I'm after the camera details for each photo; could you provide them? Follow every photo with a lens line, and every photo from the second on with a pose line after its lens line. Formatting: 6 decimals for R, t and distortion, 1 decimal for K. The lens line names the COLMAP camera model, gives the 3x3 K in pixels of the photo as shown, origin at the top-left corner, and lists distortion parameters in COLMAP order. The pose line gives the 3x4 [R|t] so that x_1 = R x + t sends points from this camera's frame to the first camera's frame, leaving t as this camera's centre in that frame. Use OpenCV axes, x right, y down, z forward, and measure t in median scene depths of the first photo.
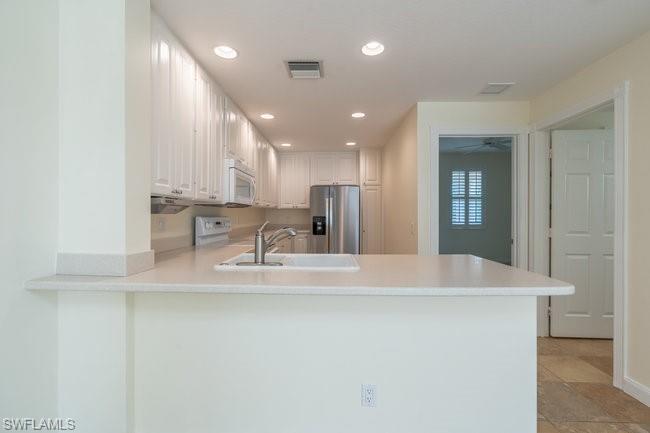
lens RADIAL K [[295.8, 0, 322.7], [0, 295.8, 215.5], [0, 0, 1]] dist [-0.004987, 0.002501]
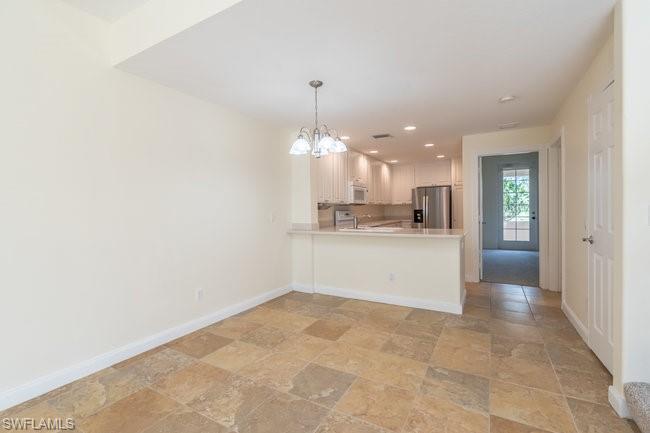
lens RADIAL K [[295.8, 0, 323.2], [0, 295.8, 215.8], [0, 0, 1]] dist [-0.004987, 0.002501]
pose [[0.884906, -0.006524, -0.465724, 0.311685], [0.016014, 0.999737, 0.016424, 0.002230], [0.465494, -0.021992, 0.884778, -0.592308]]
